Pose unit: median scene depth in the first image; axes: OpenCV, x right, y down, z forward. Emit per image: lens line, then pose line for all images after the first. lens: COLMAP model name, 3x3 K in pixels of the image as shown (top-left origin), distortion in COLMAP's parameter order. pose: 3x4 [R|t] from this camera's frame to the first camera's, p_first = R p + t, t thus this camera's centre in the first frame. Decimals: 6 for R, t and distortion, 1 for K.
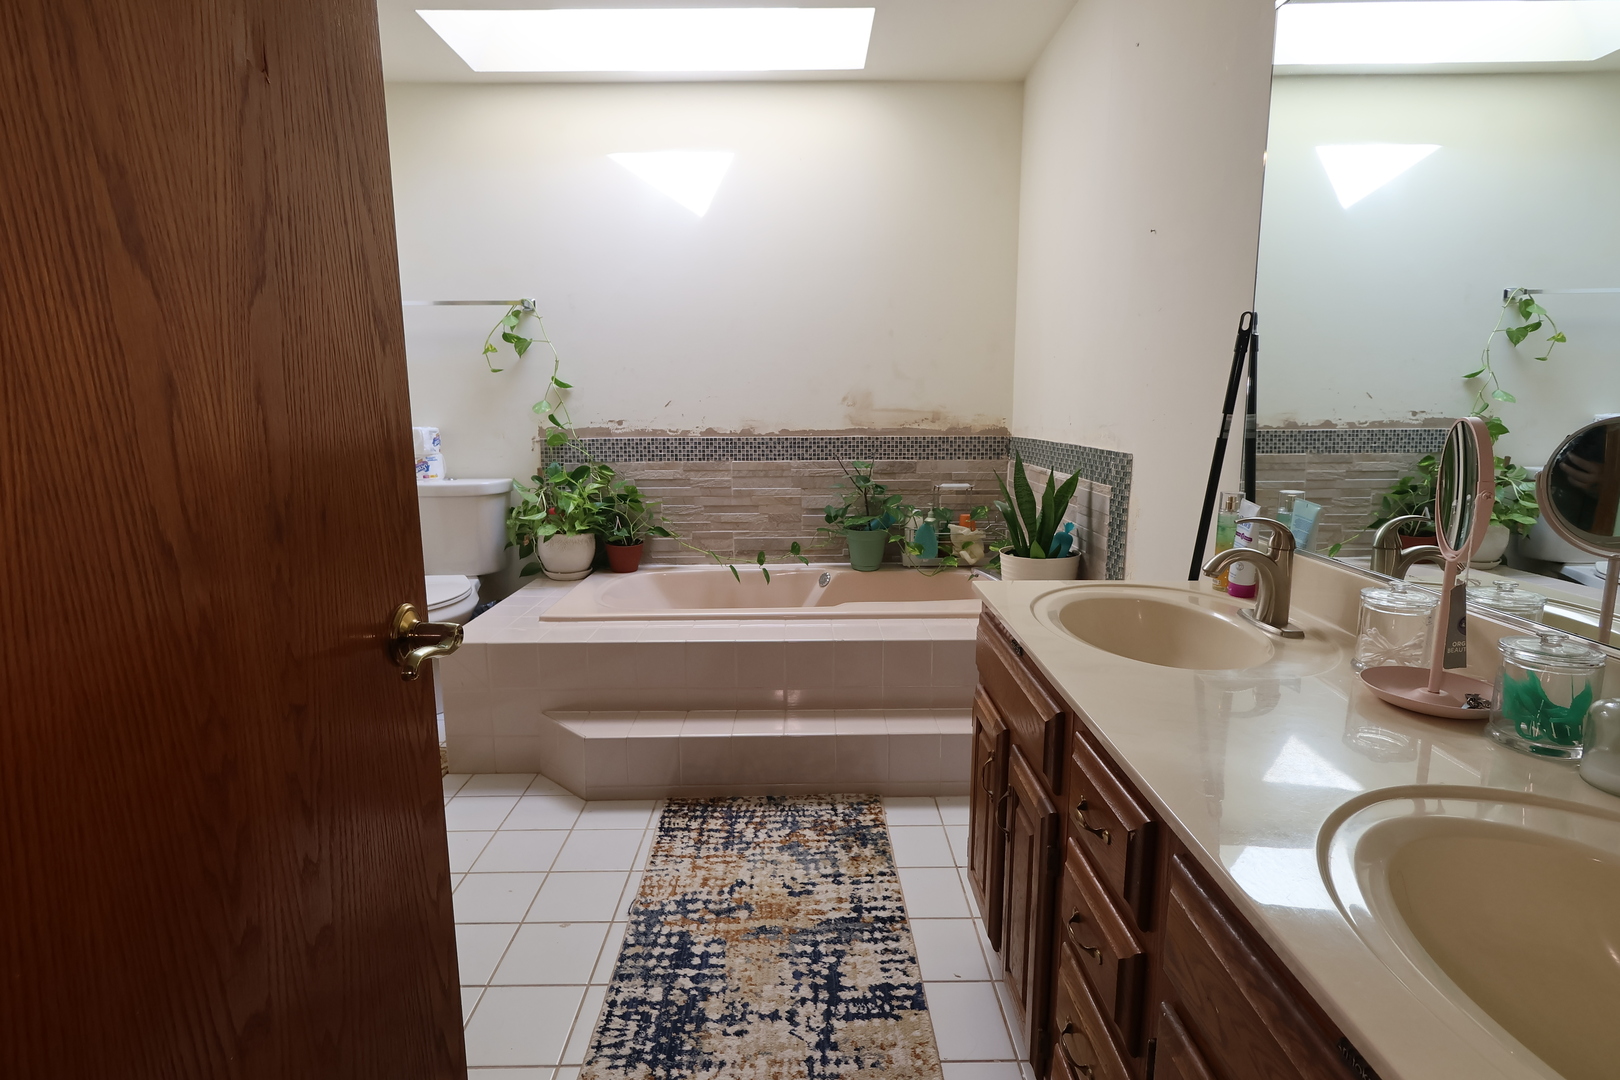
lens RADIAL K [[832.9, 0, 811.8], [0, 832.9, 541.6], [0, 0, 1]] dist [-0.002070, -0.000212]
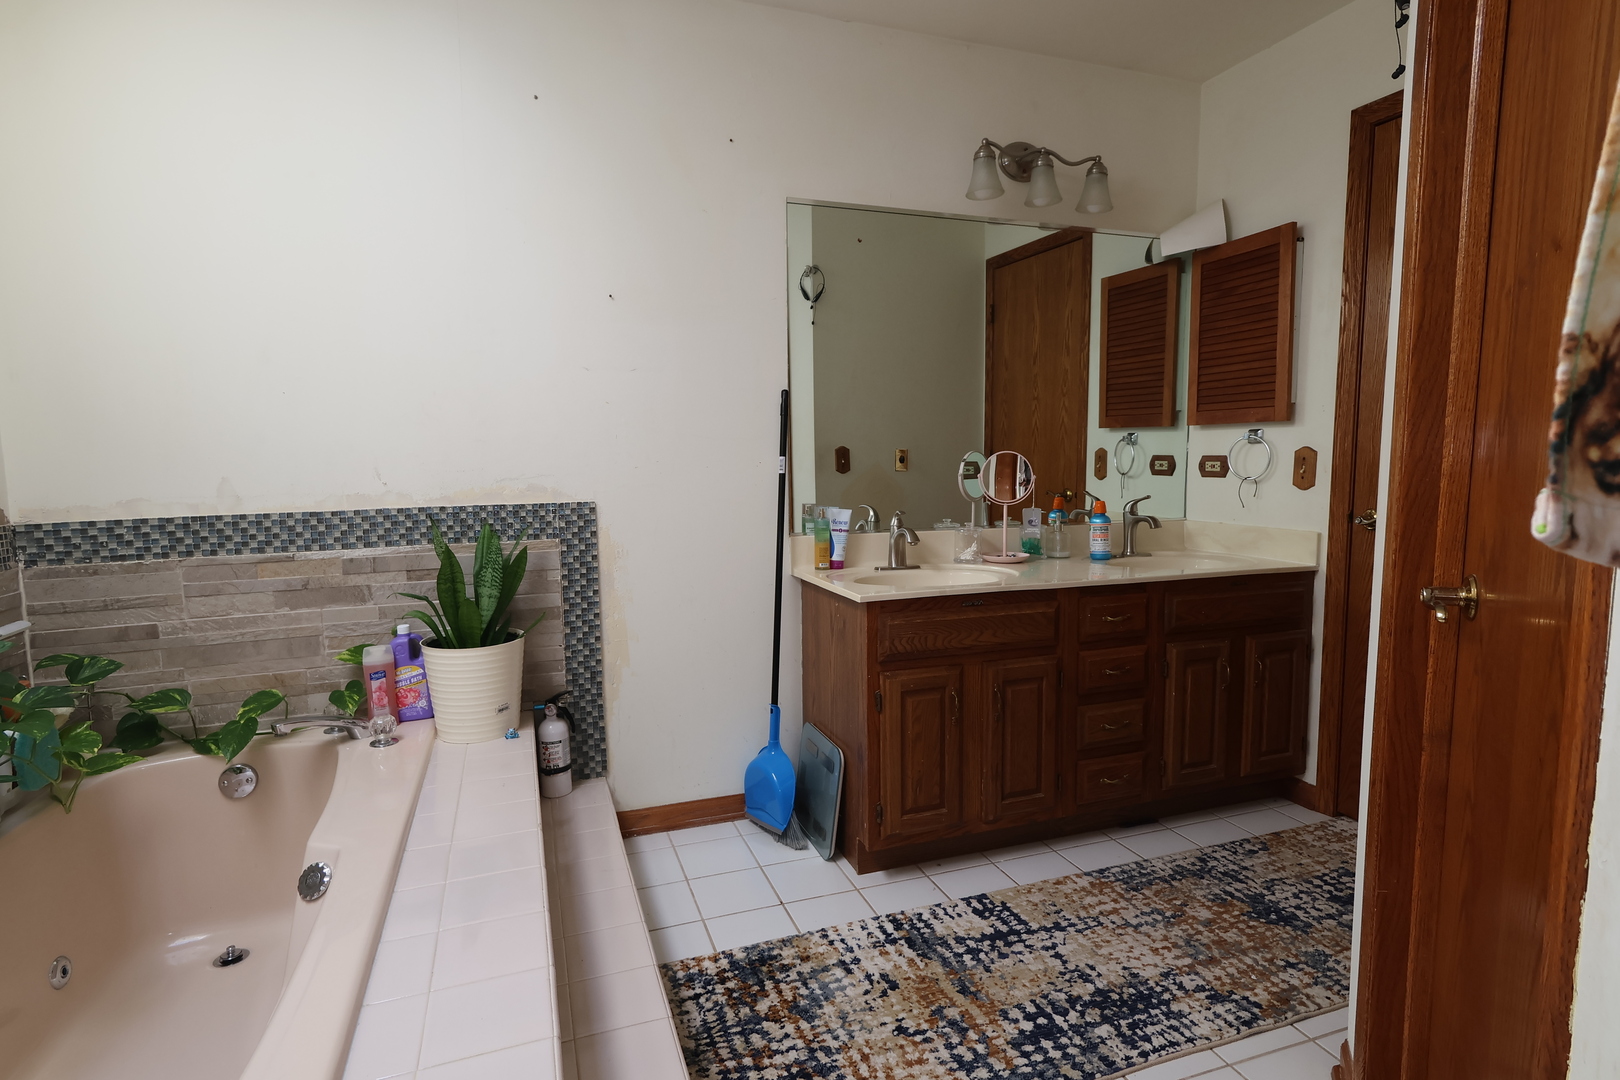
lens RADIAL K [[832.9, 0, 811.5], [0, 832.9, 542.4], [0, 0, 1]] dist [-0.002070, -0.000212]
pose [[-0.332619, -0.085680, 0.939161, -0.942036], [0.171813, 0.973692, 0.149680, -0.227937], [-0.927278, 0.211147, -0.309147, 1.491443]]
